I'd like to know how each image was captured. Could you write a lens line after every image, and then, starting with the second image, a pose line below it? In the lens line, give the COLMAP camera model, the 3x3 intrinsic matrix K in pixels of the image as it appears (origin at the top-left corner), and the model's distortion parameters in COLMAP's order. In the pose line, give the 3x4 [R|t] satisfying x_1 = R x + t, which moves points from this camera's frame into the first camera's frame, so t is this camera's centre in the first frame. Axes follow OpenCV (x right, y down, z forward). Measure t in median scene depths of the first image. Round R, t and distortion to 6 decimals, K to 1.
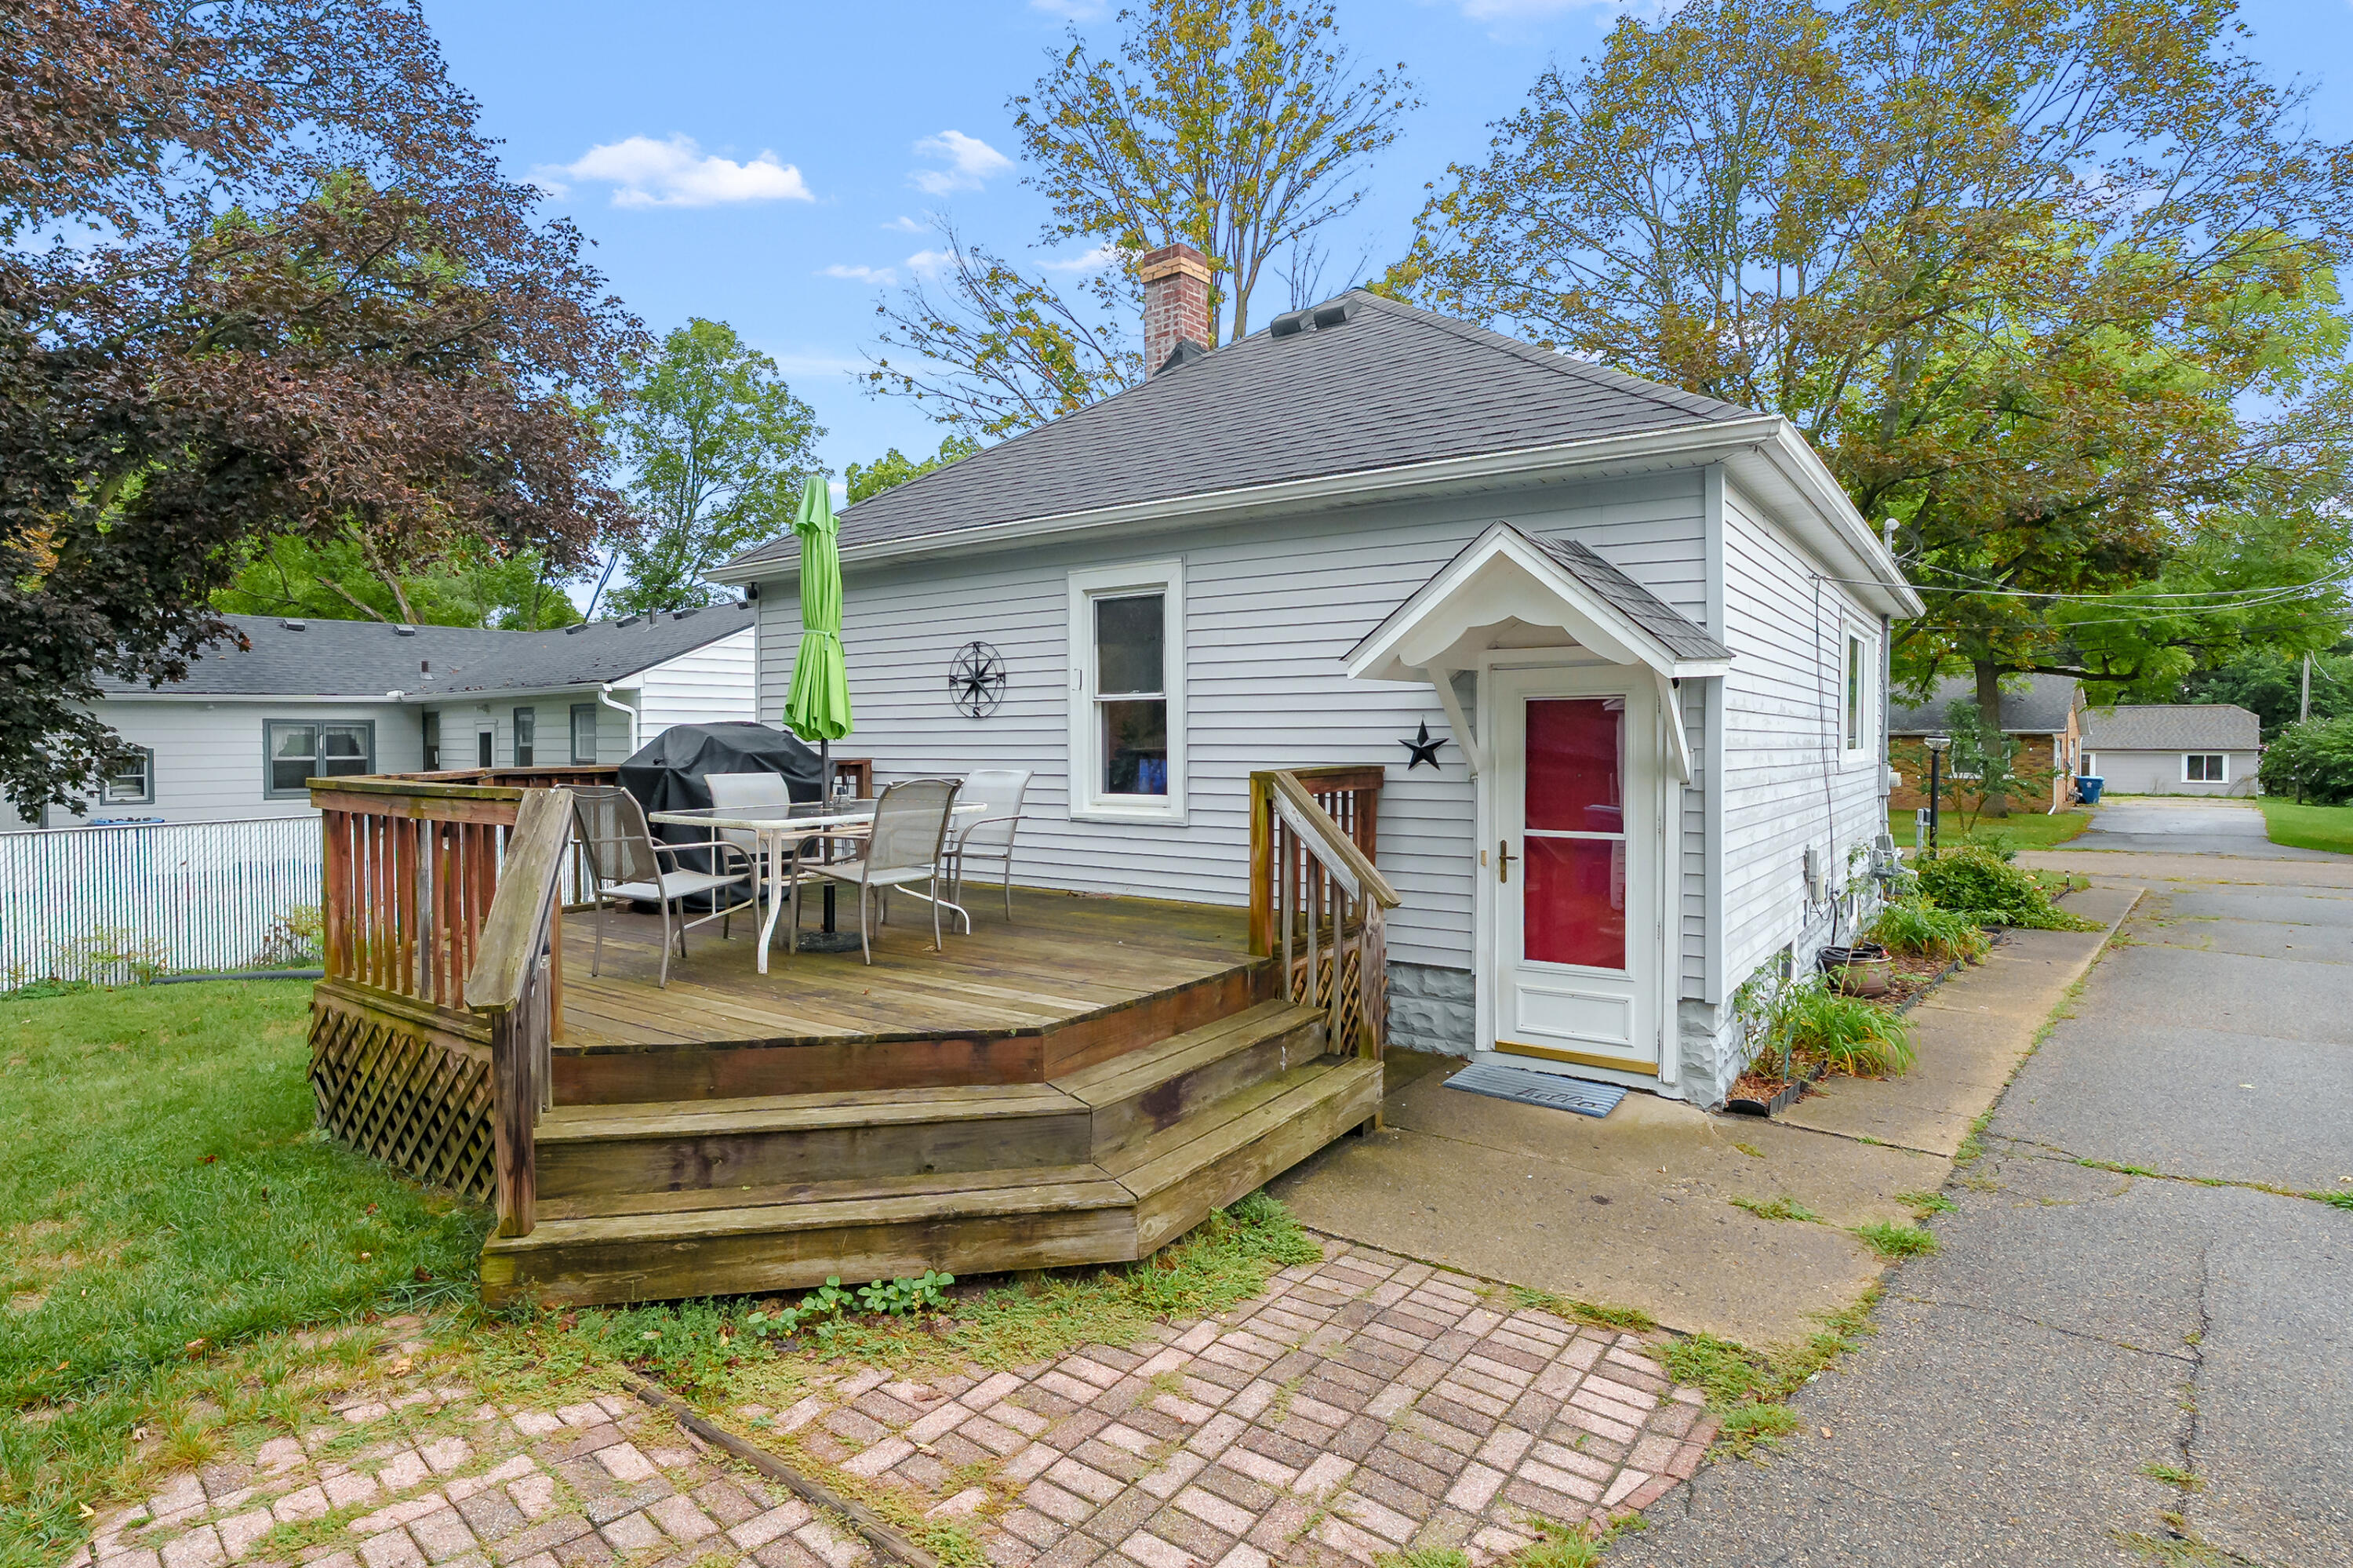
lens RADIAL K [[1159.9, 0, 1170.1], [0, 1159.9, 757.0], [0, 0, 1]] dist [-0.003405, -0.000776]
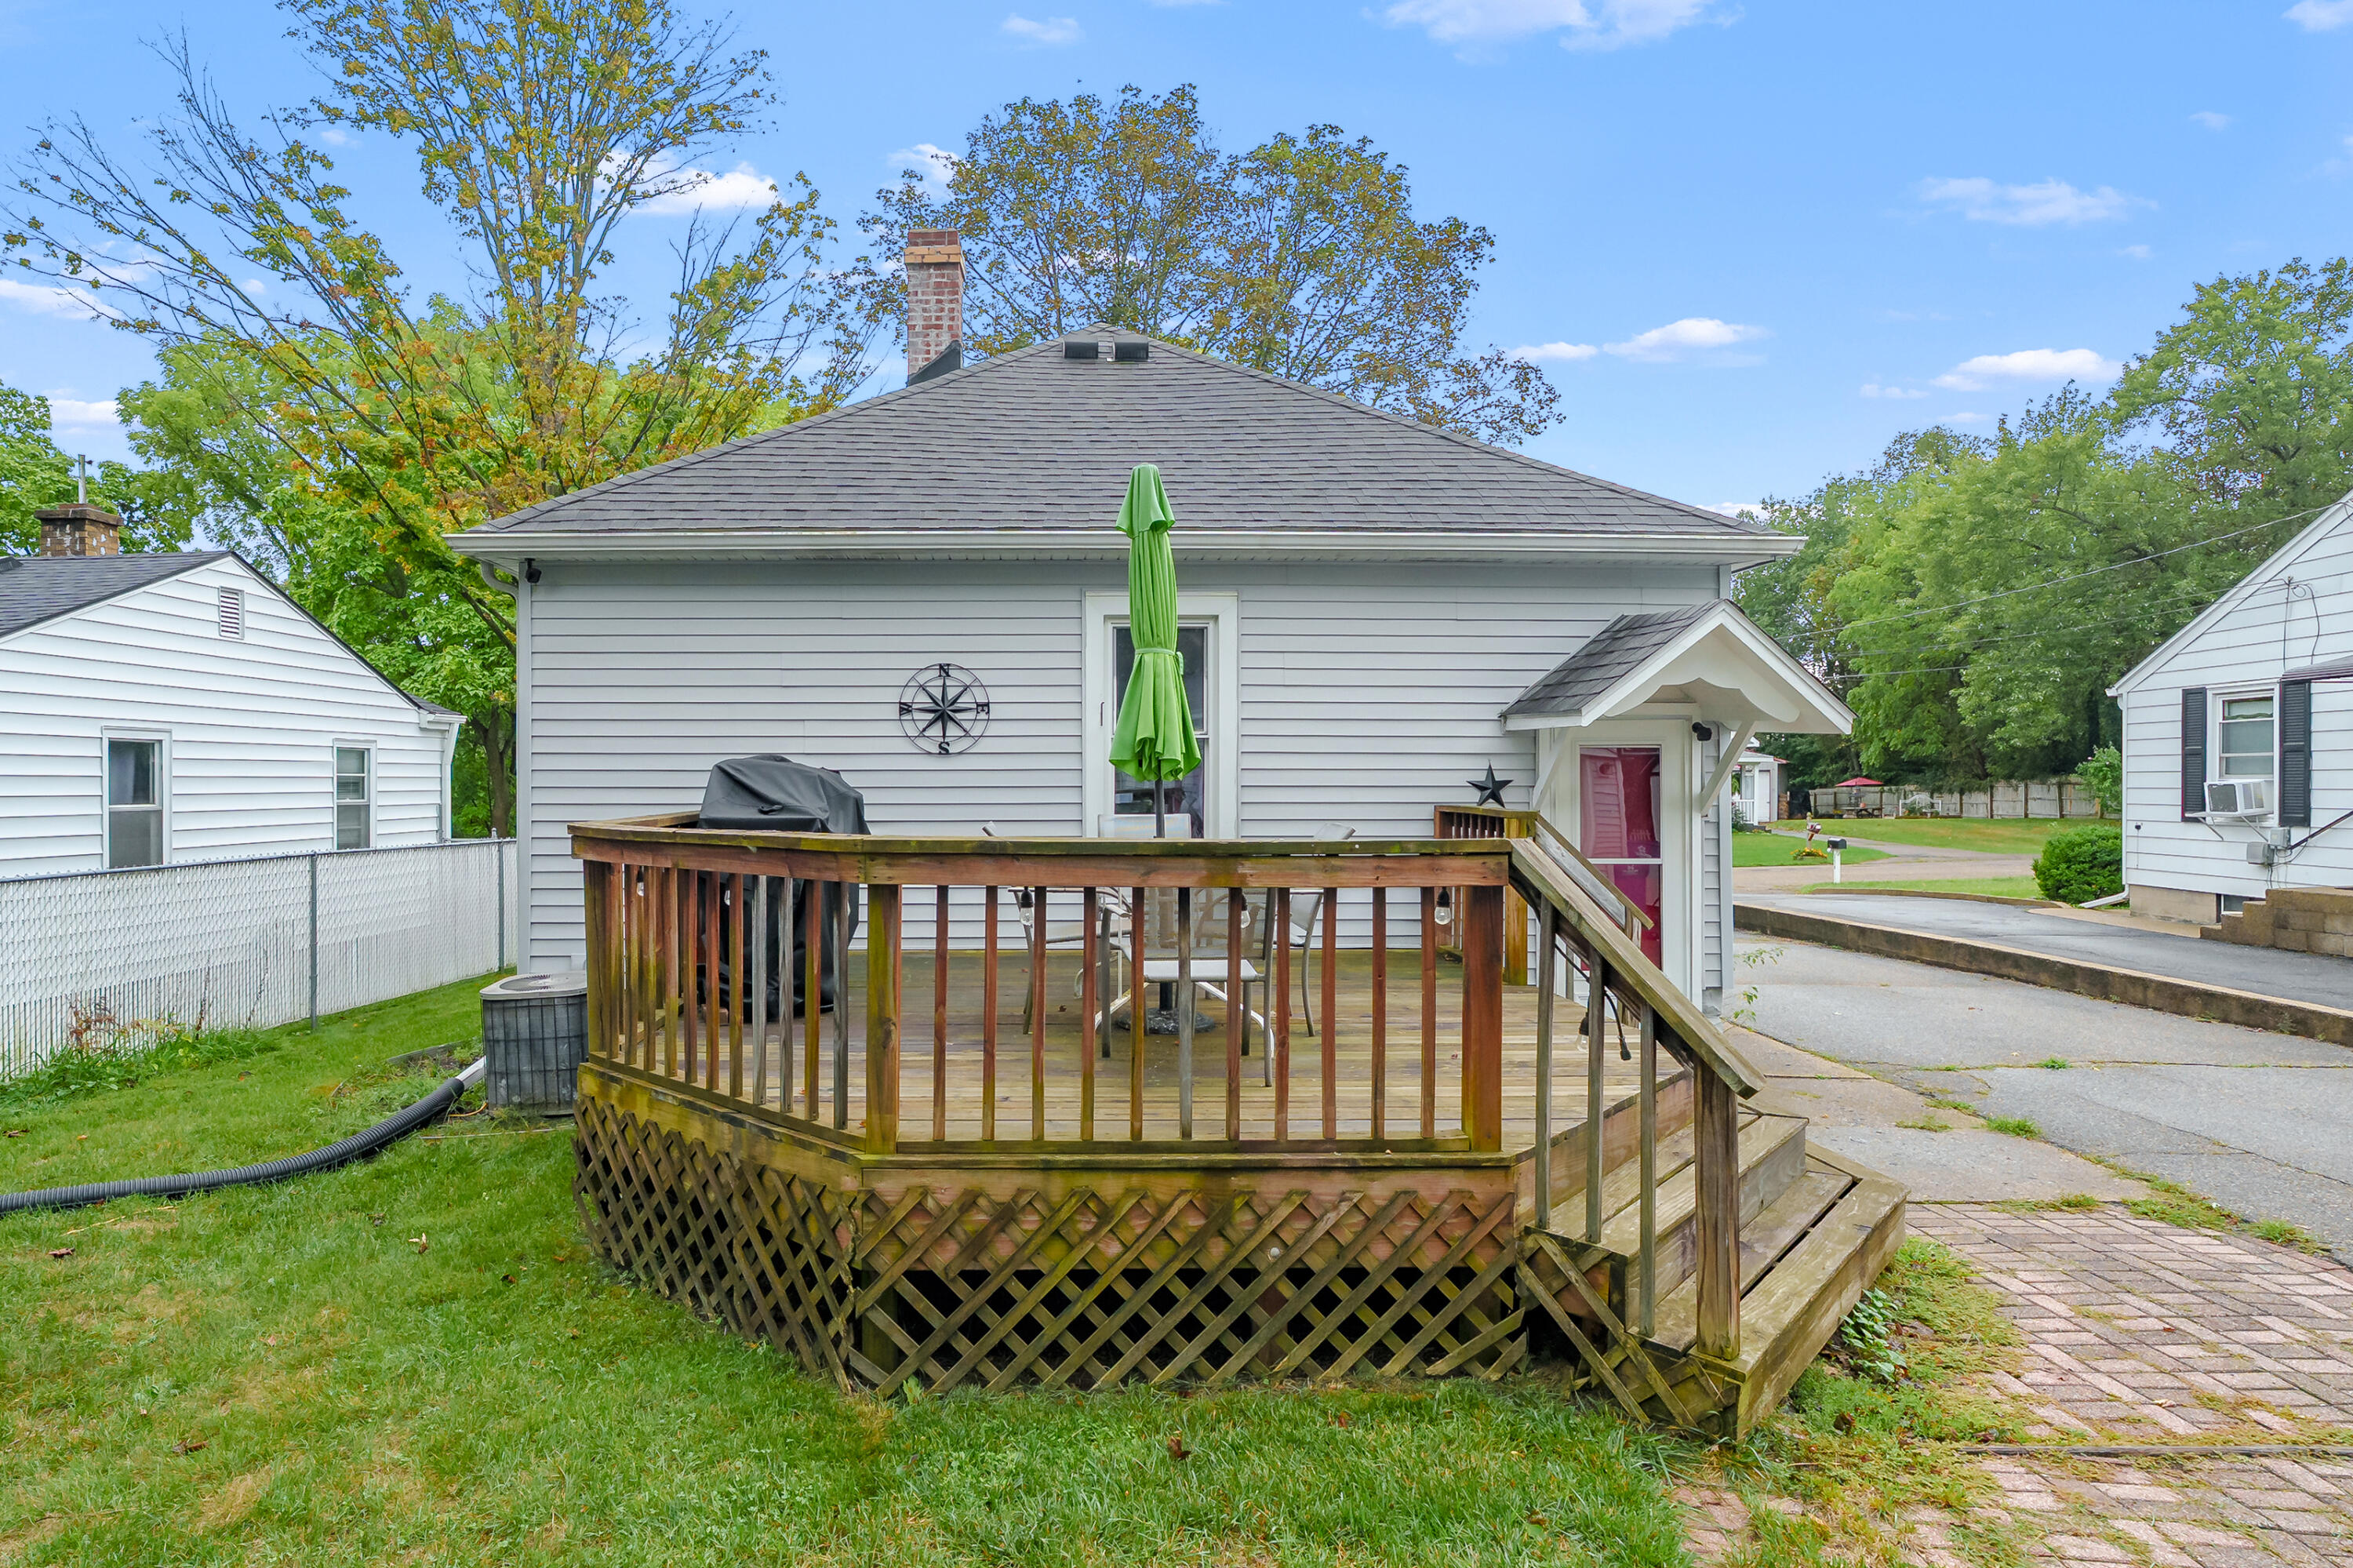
lens RADIAL K [[1234.1, 0, 1079.4], [0, 1234.1, 782.7], [0, 0, 1]] dist [-0.003309, 0.001903]
pose [[0.807922, 0.000026, 0.589289, -1.382782], [0.007936, 0.999909, -0.010925, -0.006009], [-0.589236, 0.013503, 0.807848, 0.495990]]
